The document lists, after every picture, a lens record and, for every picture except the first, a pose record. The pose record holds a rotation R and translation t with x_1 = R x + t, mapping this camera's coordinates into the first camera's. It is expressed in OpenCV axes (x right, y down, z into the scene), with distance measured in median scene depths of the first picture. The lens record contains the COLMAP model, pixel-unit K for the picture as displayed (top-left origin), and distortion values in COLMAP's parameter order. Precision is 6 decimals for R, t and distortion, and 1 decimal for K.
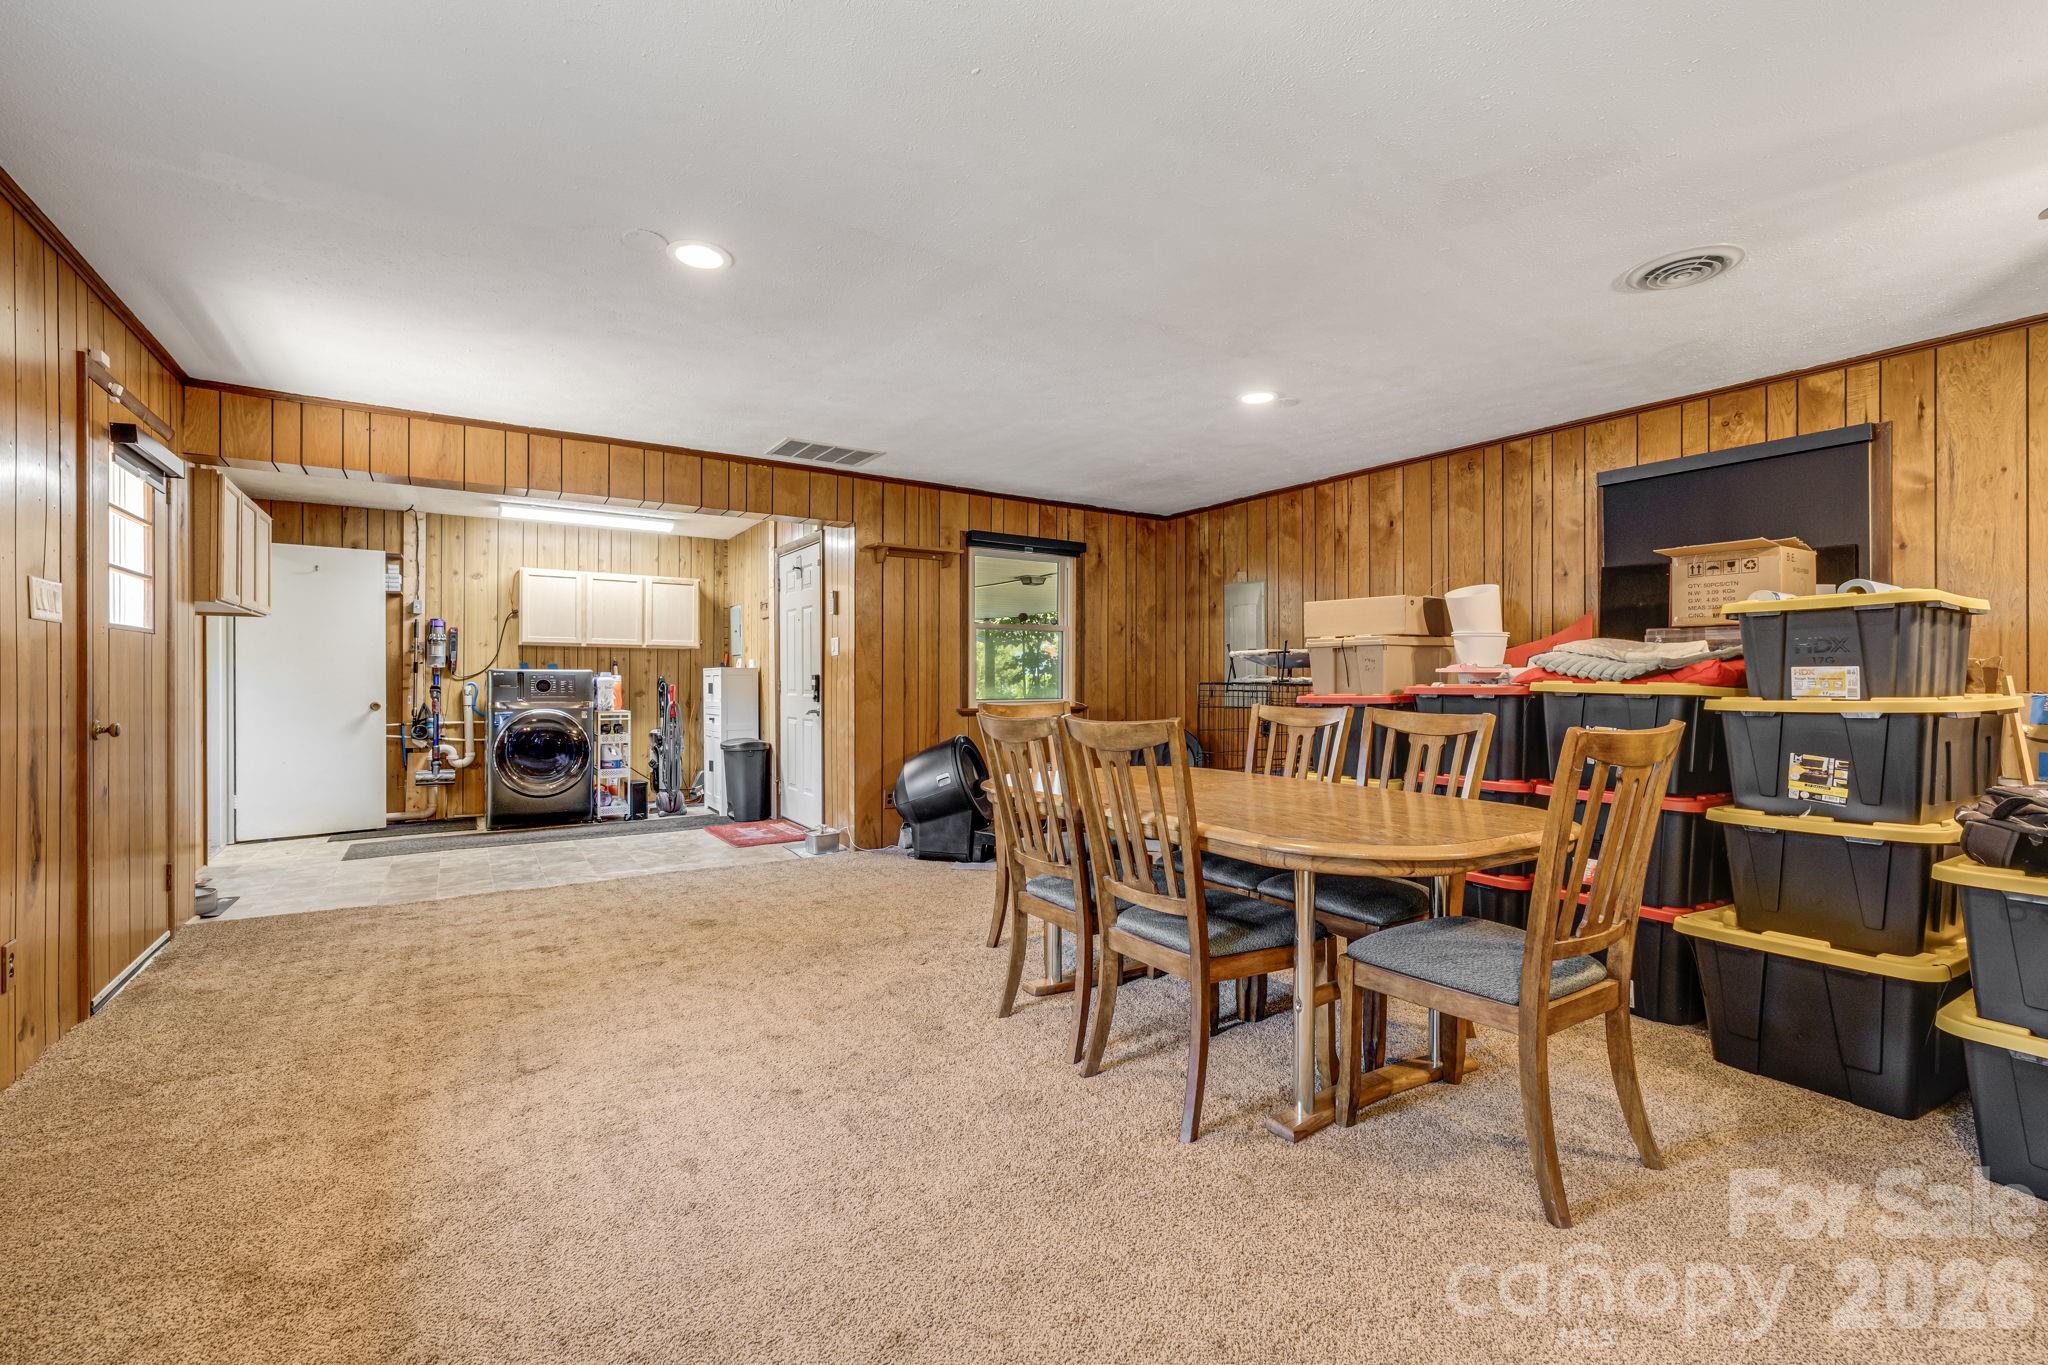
lens RADIAL K [[871.2, 0, 1011.3], [0, 871.2, 689.1], [0, 0, 1]] dist [0.000102, 0.000541]
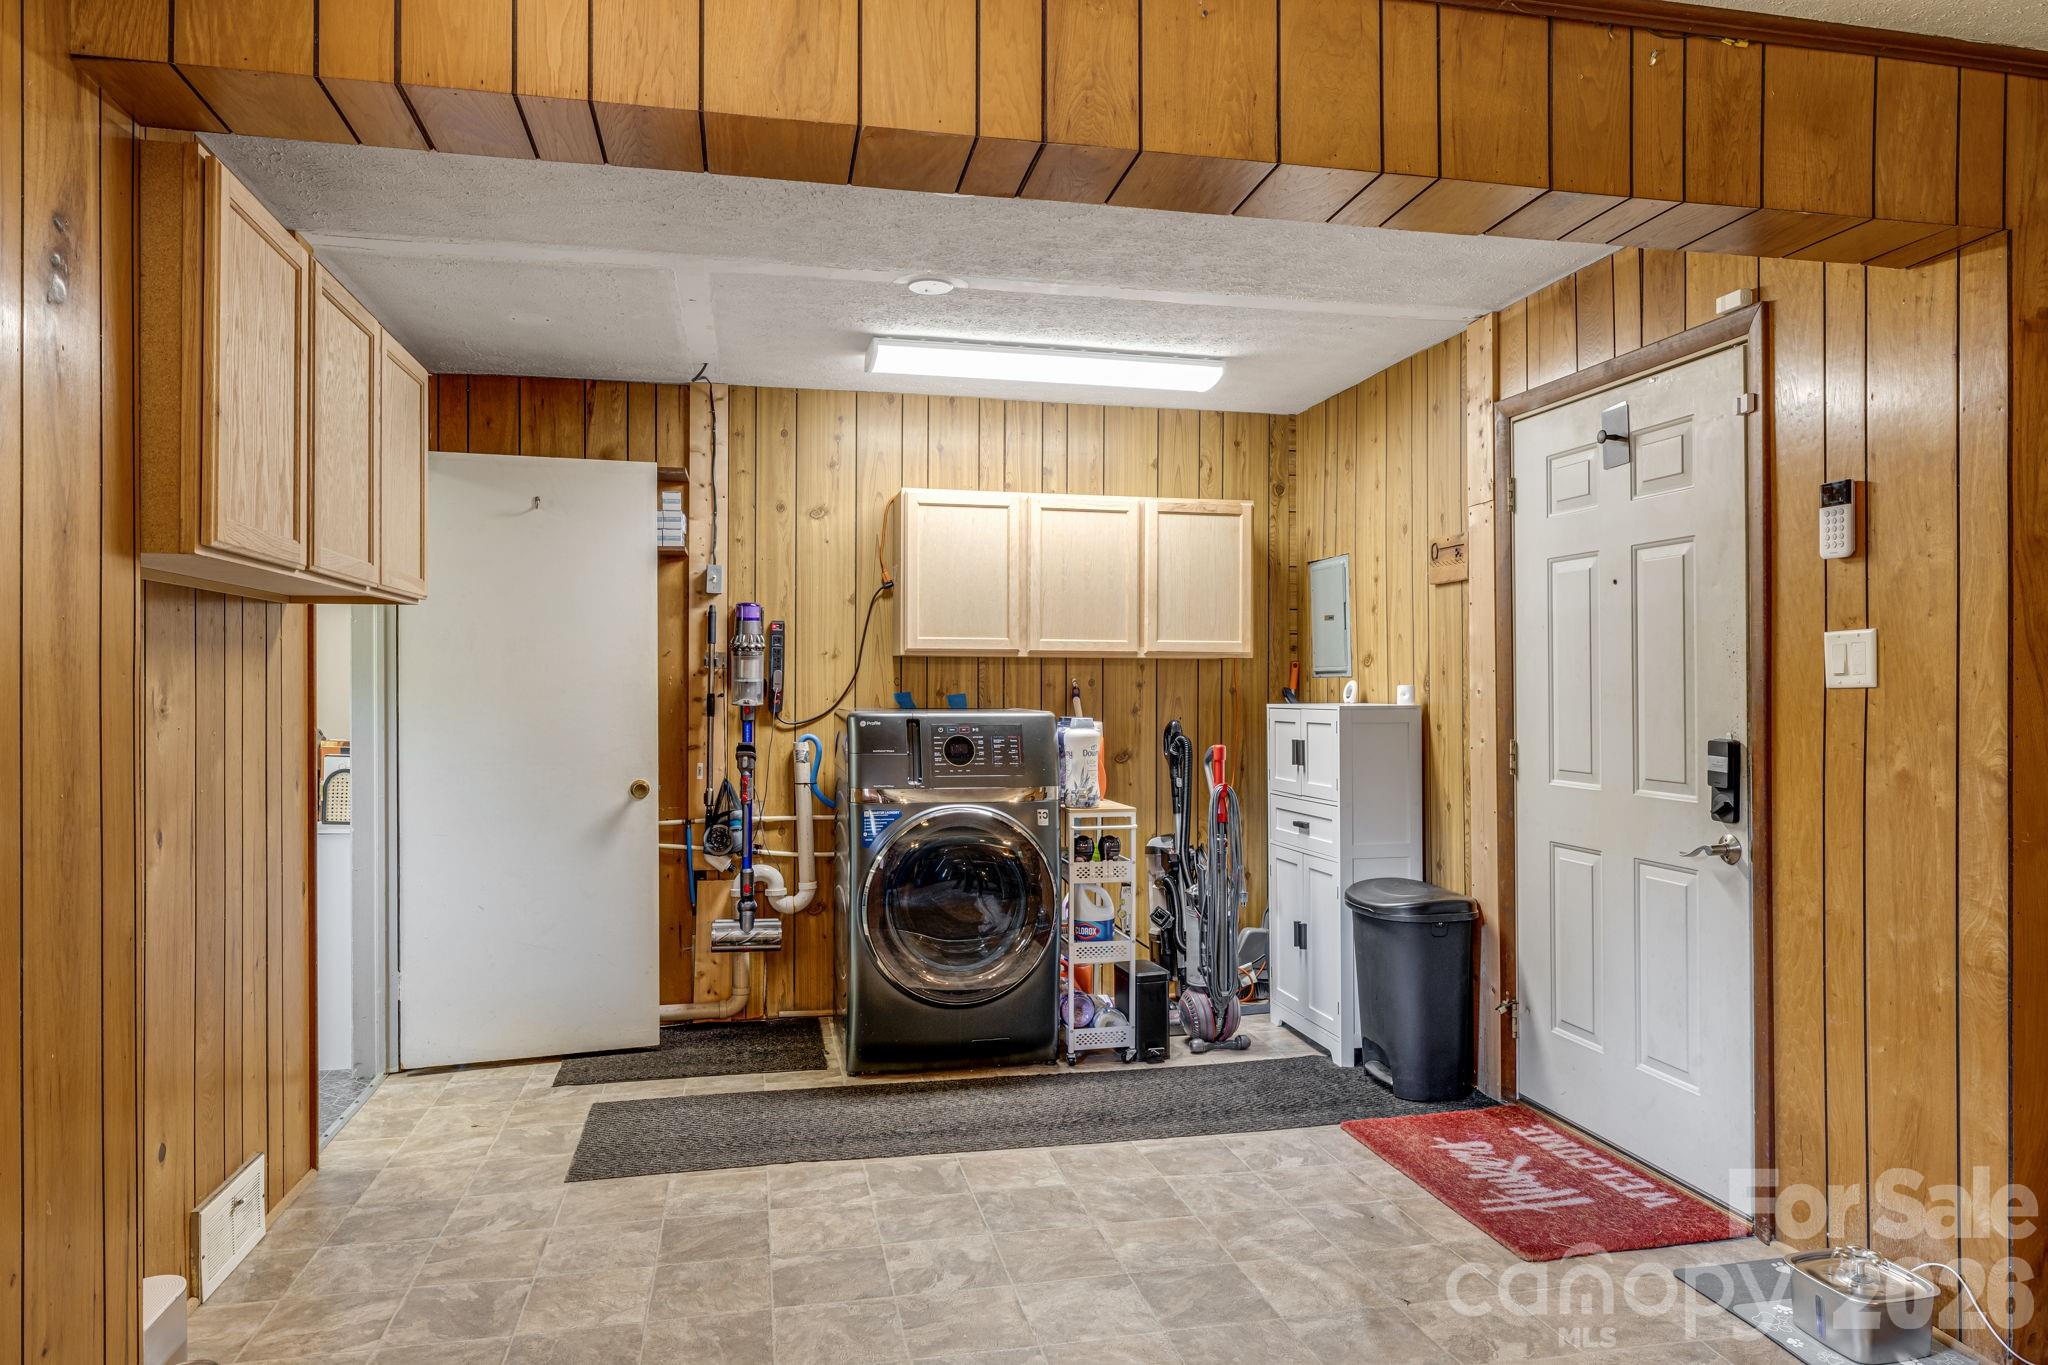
lens RADIAL K [[1319.1, 0, 1022.1], [0, 1319.1, 730.4], [0, 0, 1]] dist [-0.004922, -0.000386]
pose [[0.934738, 0.010866, -0.355173, -0.260255], [-0.003598, 0.999771, 0.021116, -0.026565], [0.355321, -0.018460, 0.934562, 0.374714]]
